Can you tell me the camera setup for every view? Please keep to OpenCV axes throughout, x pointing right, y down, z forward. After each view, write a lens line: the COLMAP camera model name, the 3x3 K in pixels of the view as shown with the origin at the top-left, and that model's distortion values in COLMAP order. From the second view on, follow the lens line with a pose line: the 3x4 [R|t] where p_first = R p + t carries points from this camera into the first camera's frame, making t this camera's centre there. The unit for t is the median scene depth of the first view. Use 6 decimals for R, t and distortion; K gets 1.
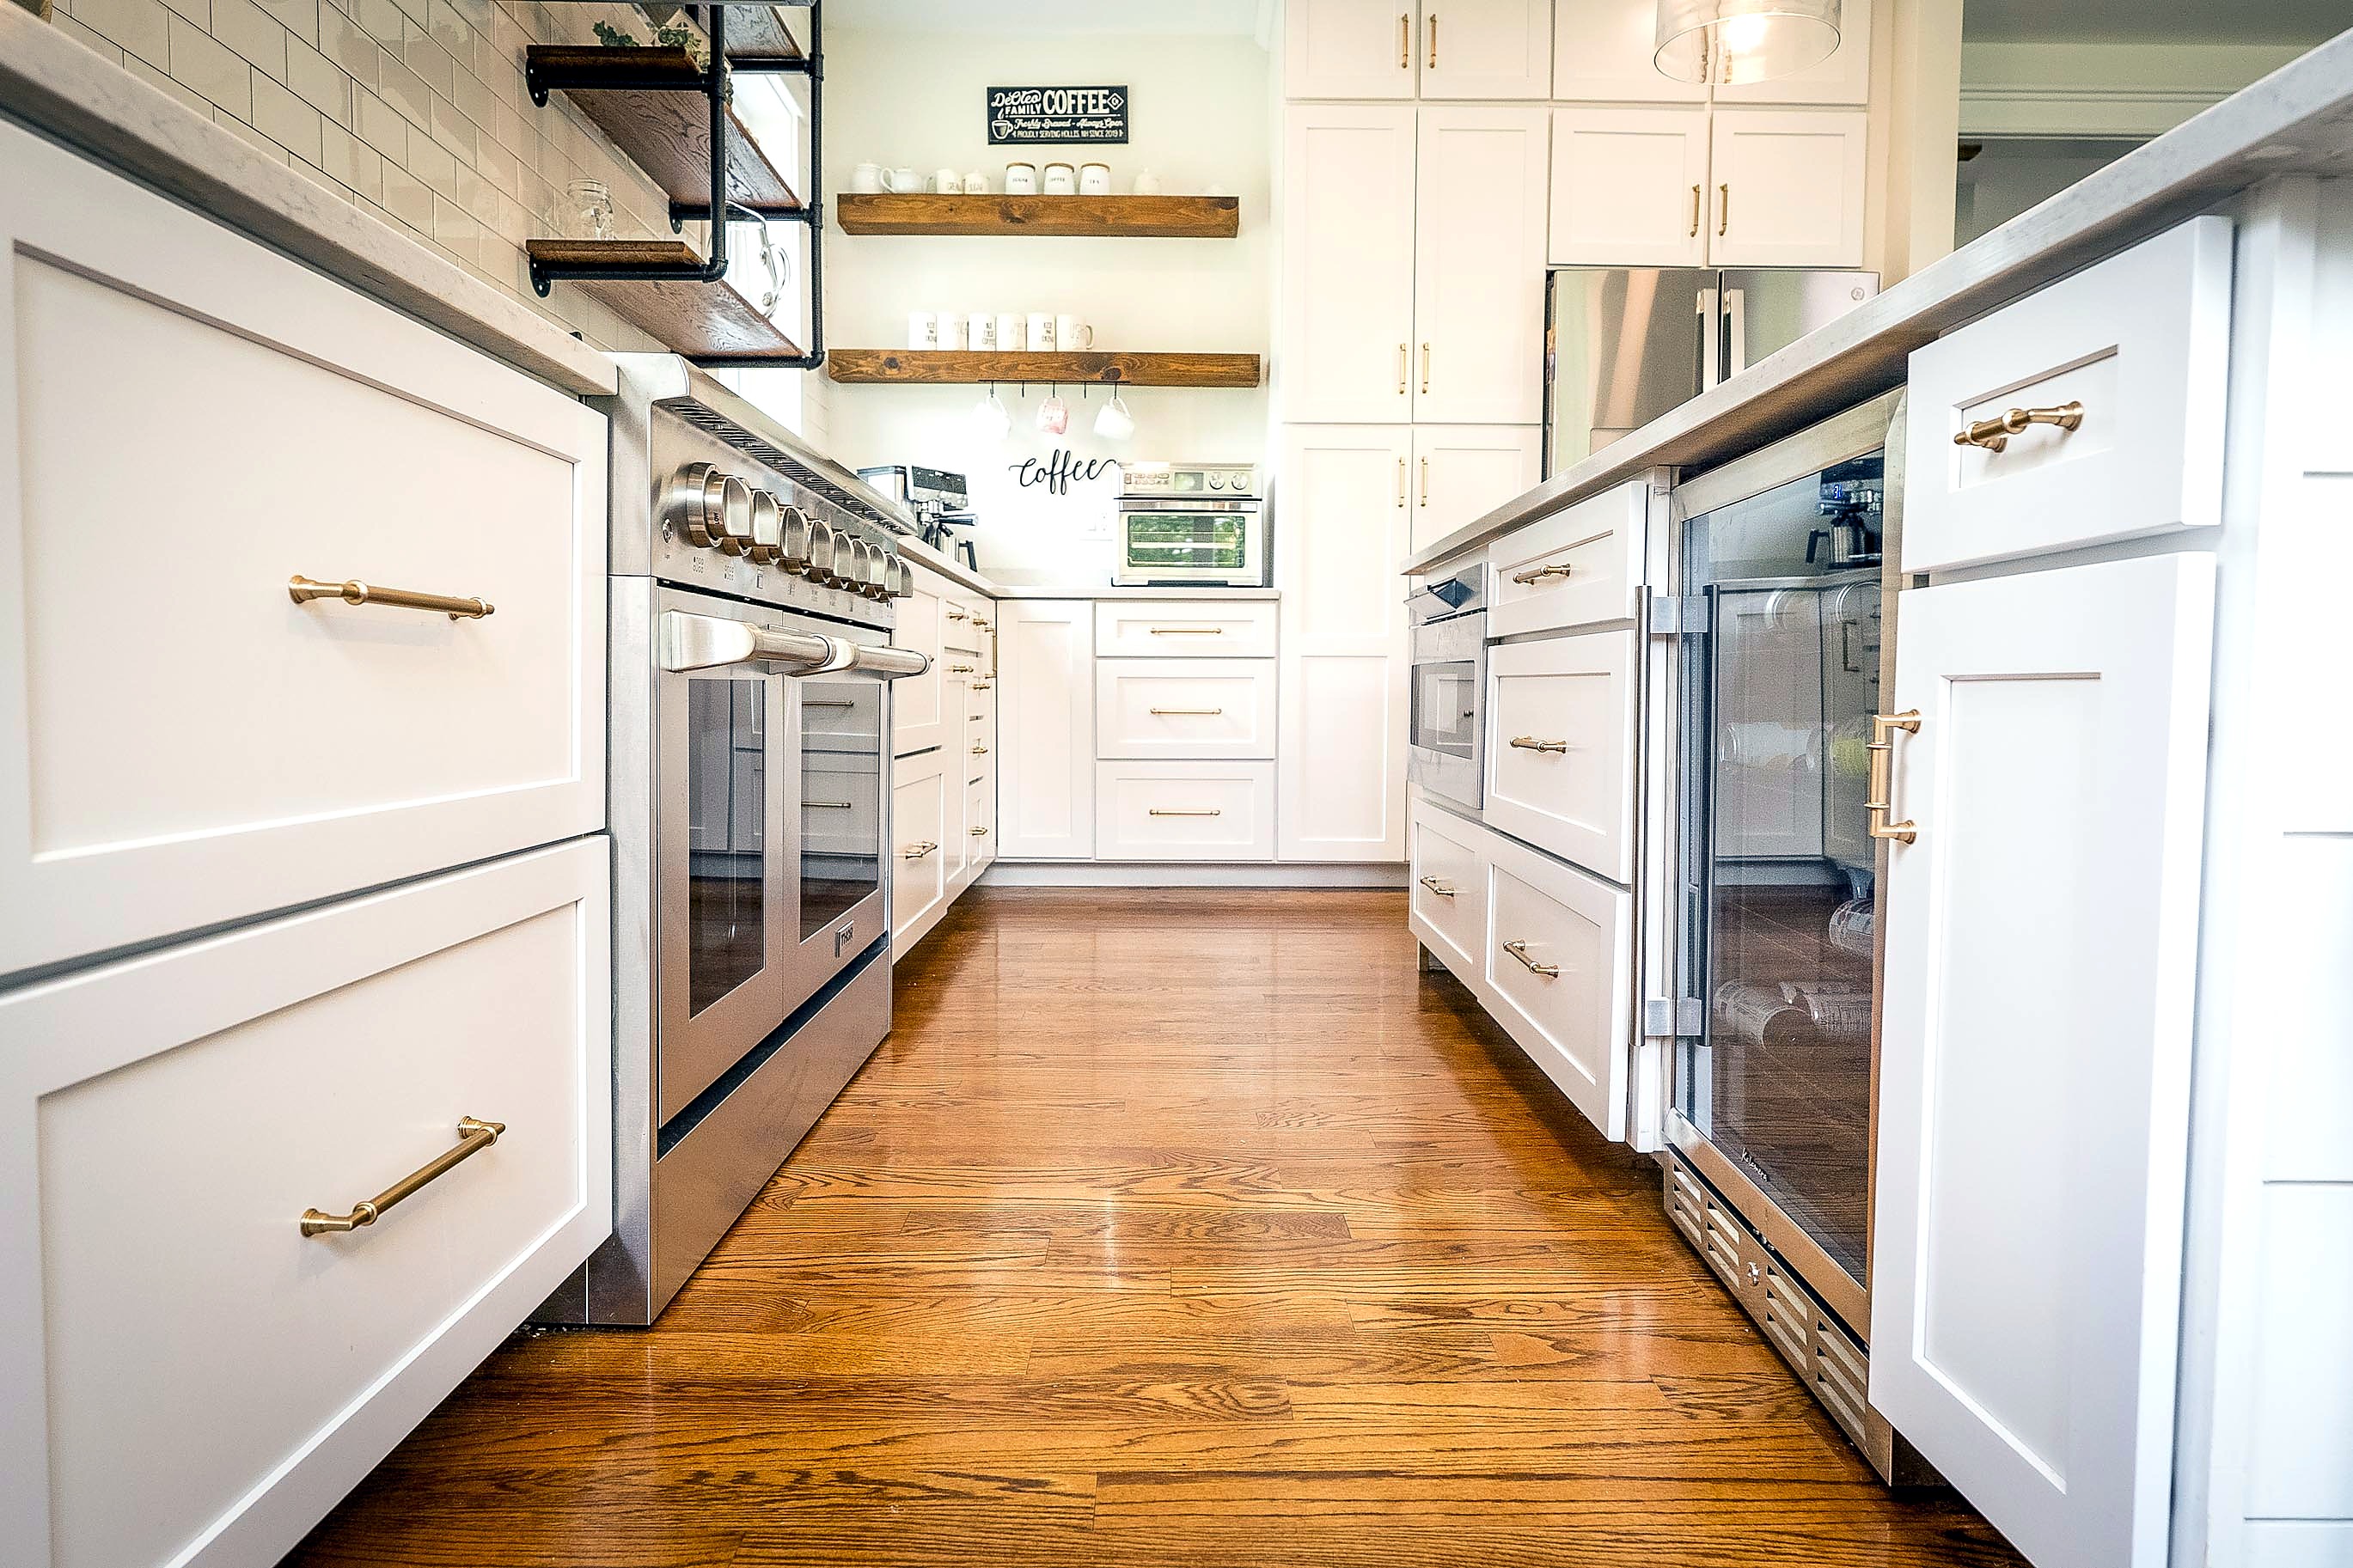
lens RADIAL K [[1494.9, 0, 1182.2], [0, 1494.9, 788.0], [0, 0, 1]] dist [-0.004022, 0.000856]
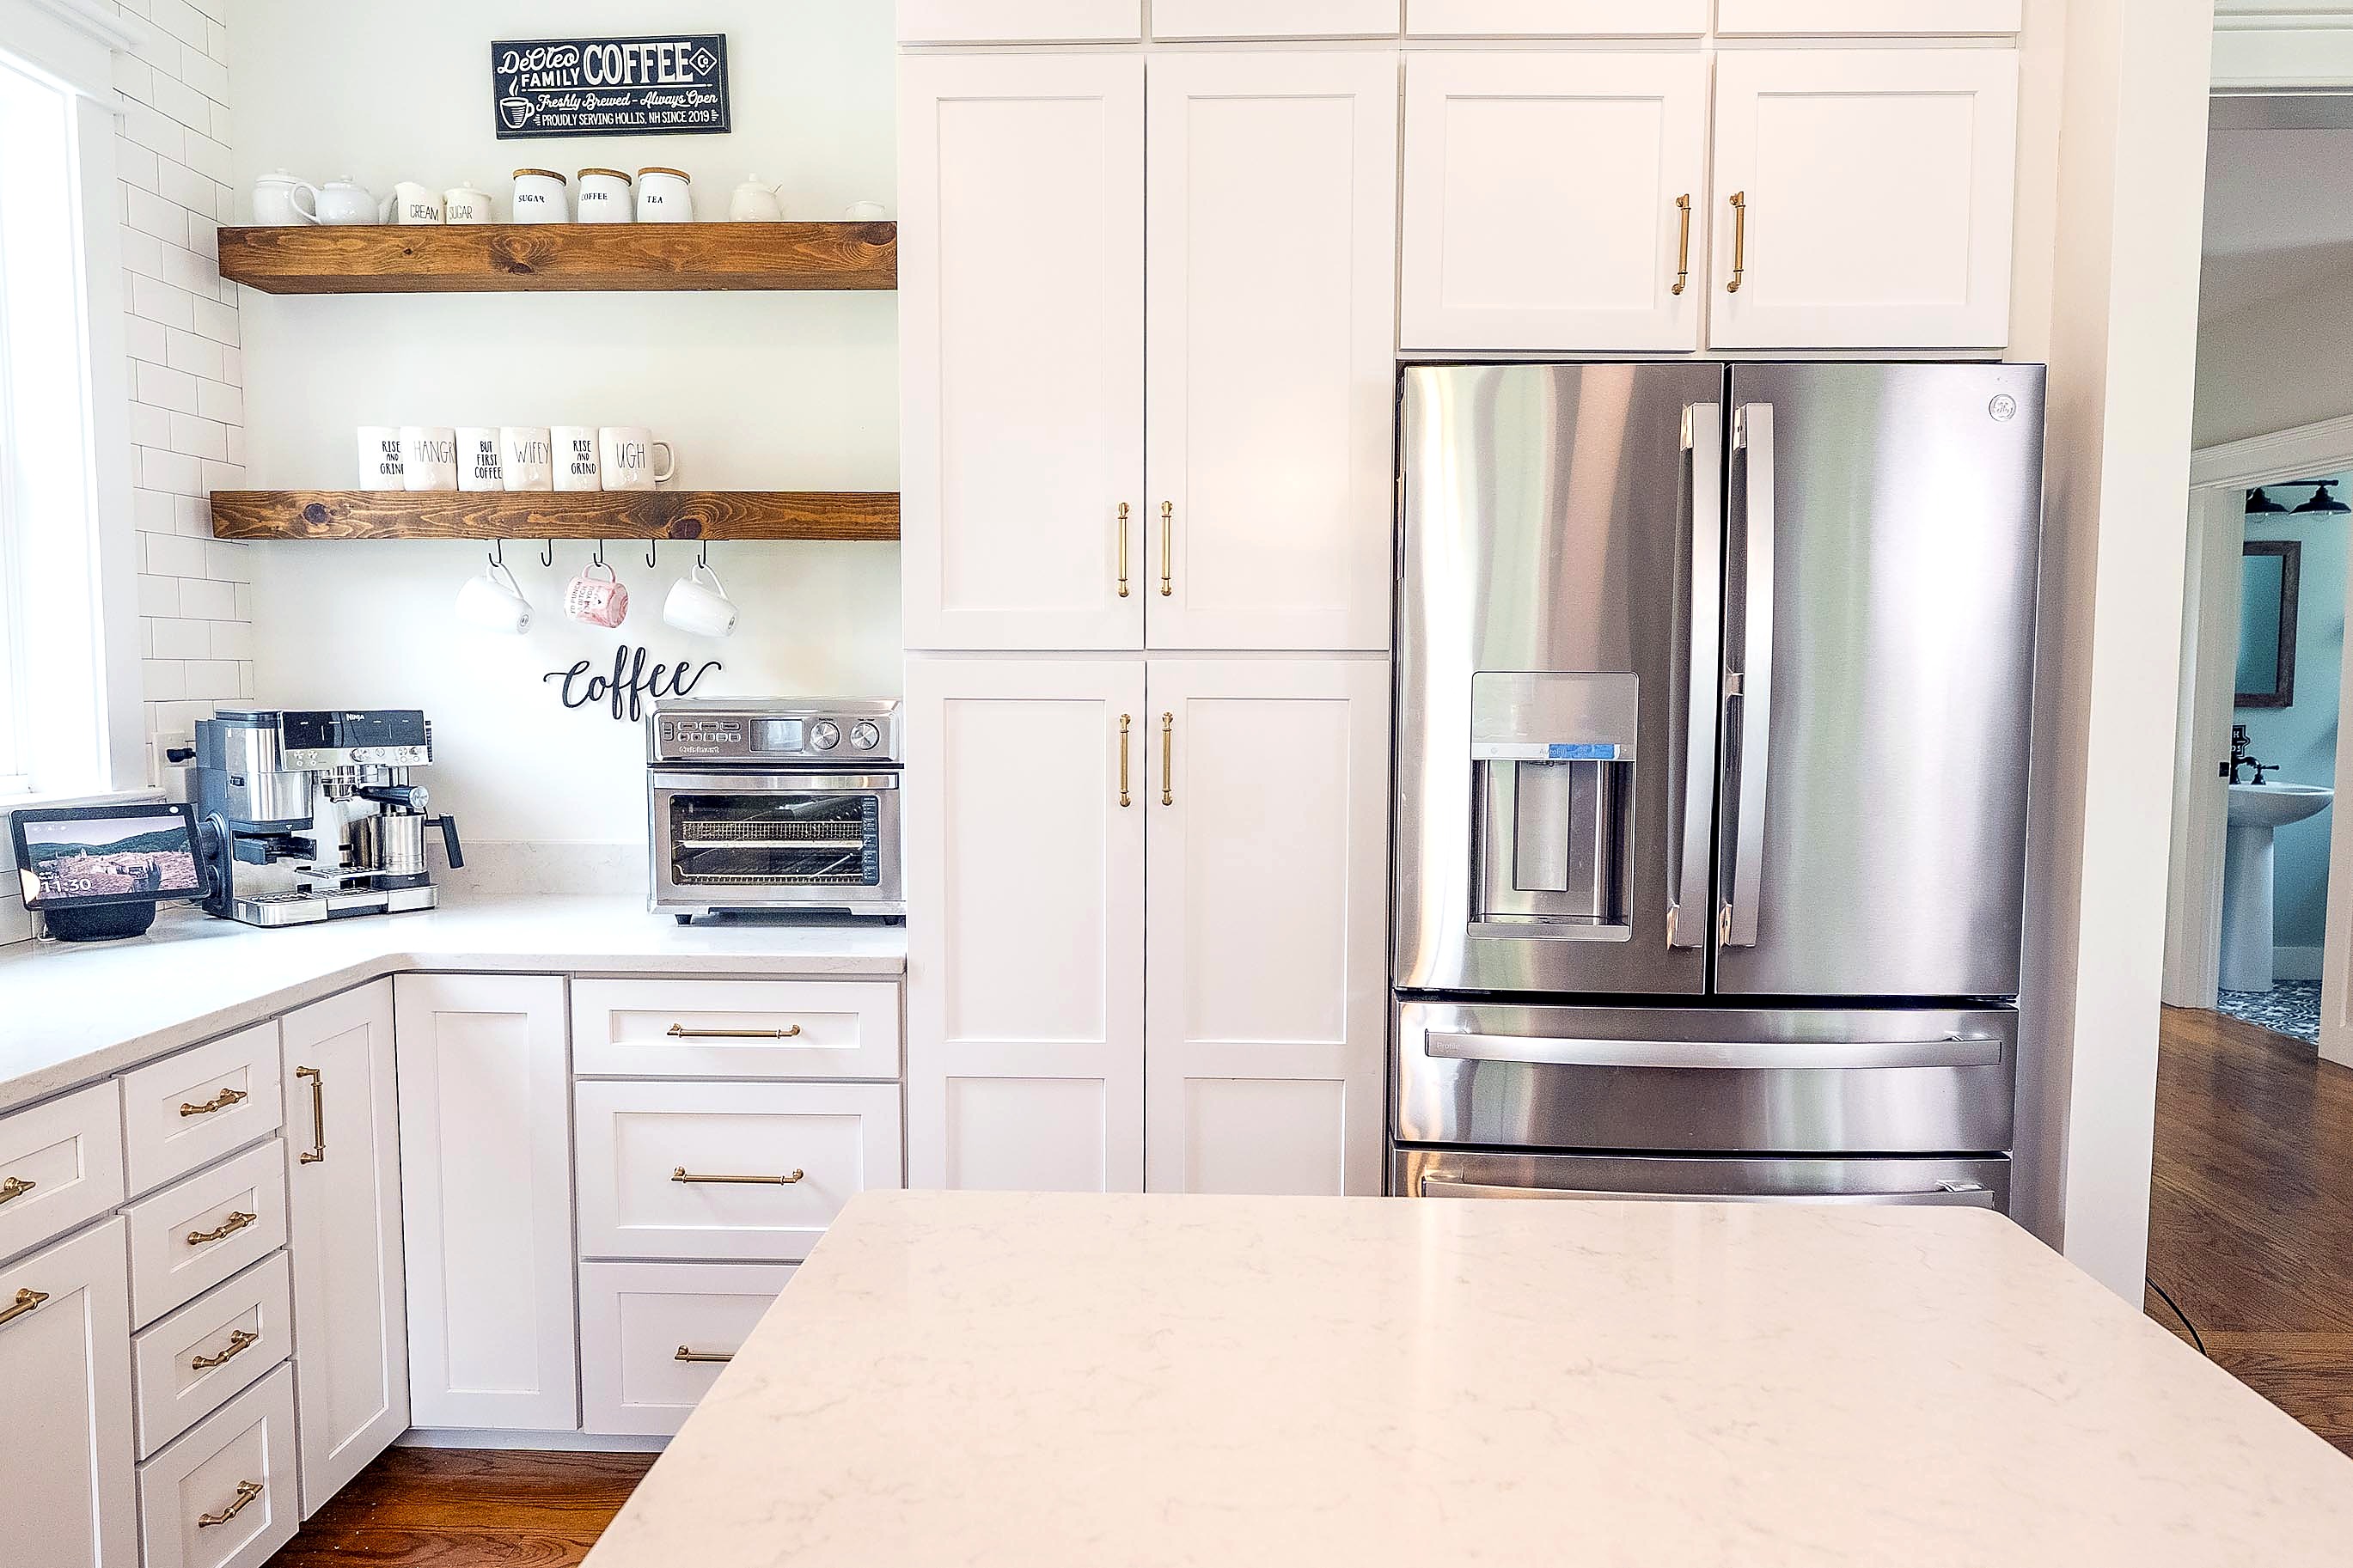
lens RADIAL K [[1494.9, 0, 1183.9], [0, 1494.9, 786.9], [0, 0, 1]] dist [-0.004022, 0.000856]
pose [[0.999174, 0.000419, -0.040640, 0.171462], [-0.000017, 0.999951, 0.009885, -0.181665], [0.040642, -0.009876, 0.999125, 0.422119]]
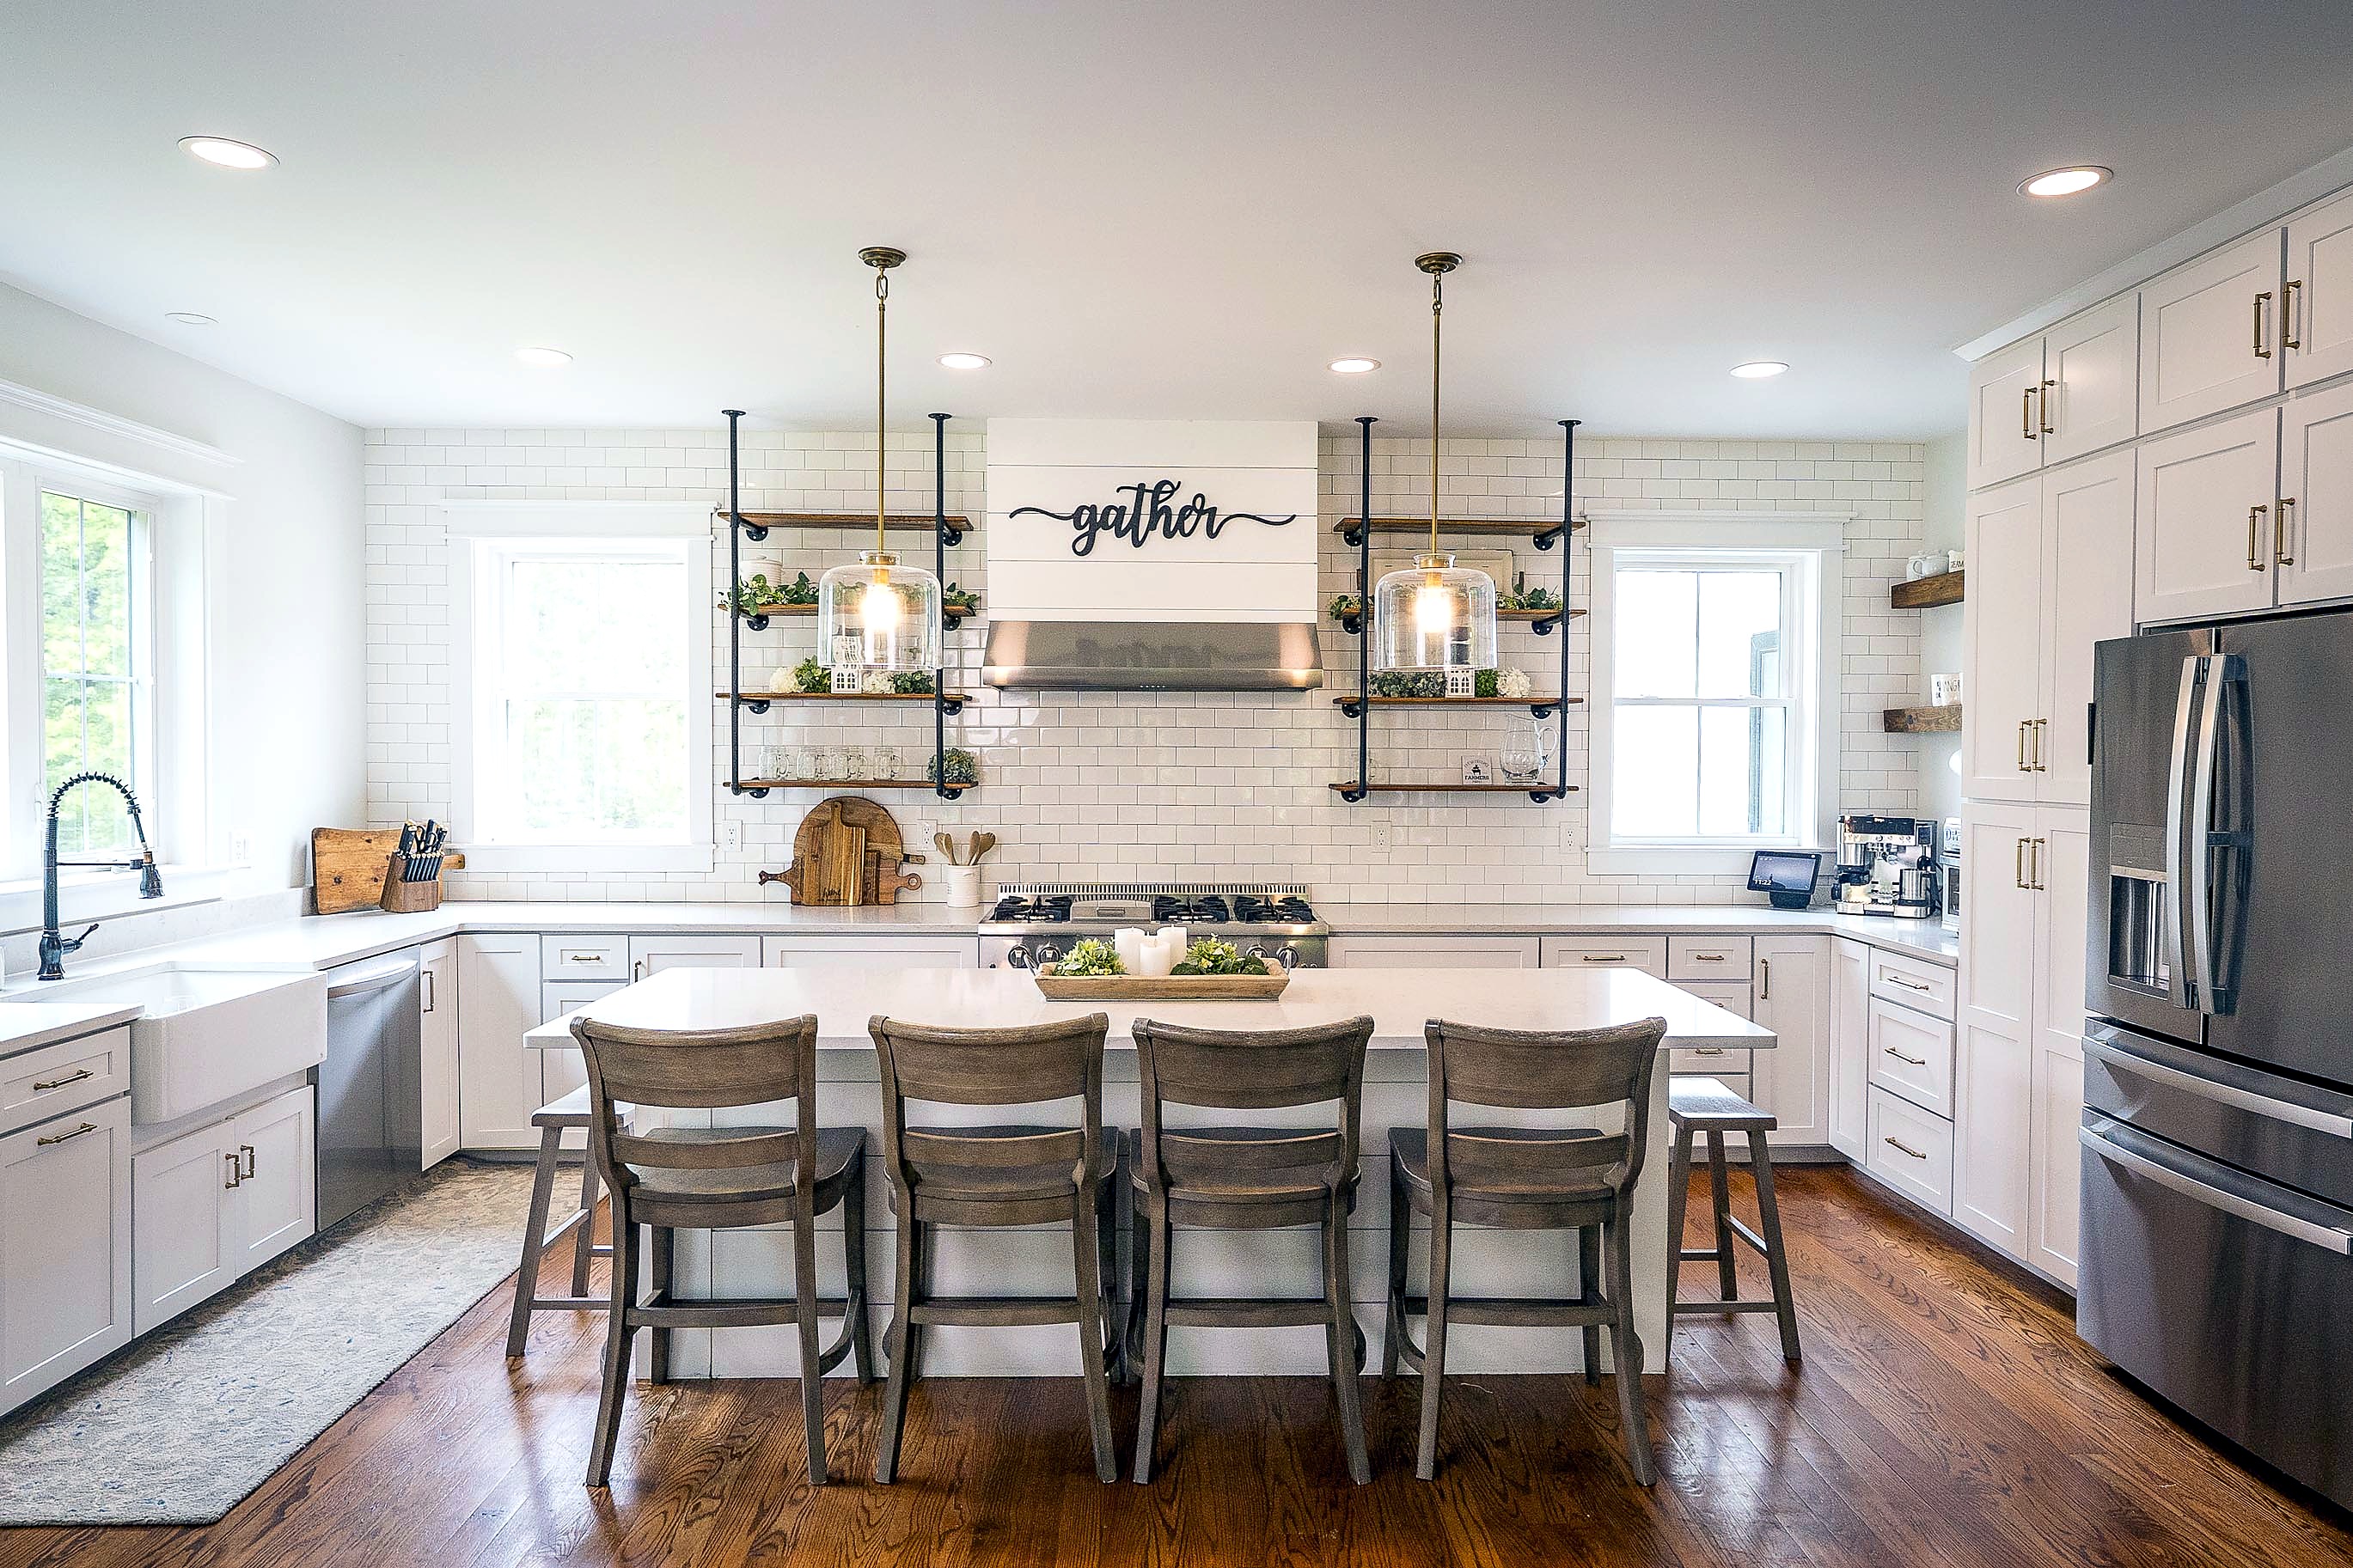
lens RADIAL K [[1463.5, 0, 1190.2], [0, 1463.5, 792.1], [0, 0, 1]] dist [-0.003464, -0.000131]
pose [[0.020057, 0.023099, -0.999532, 0.968457], [-0.070034, 0.997310, 0.021643, -0.210772], [0.997343, 0.069567, 0.021621, 0.400796]]
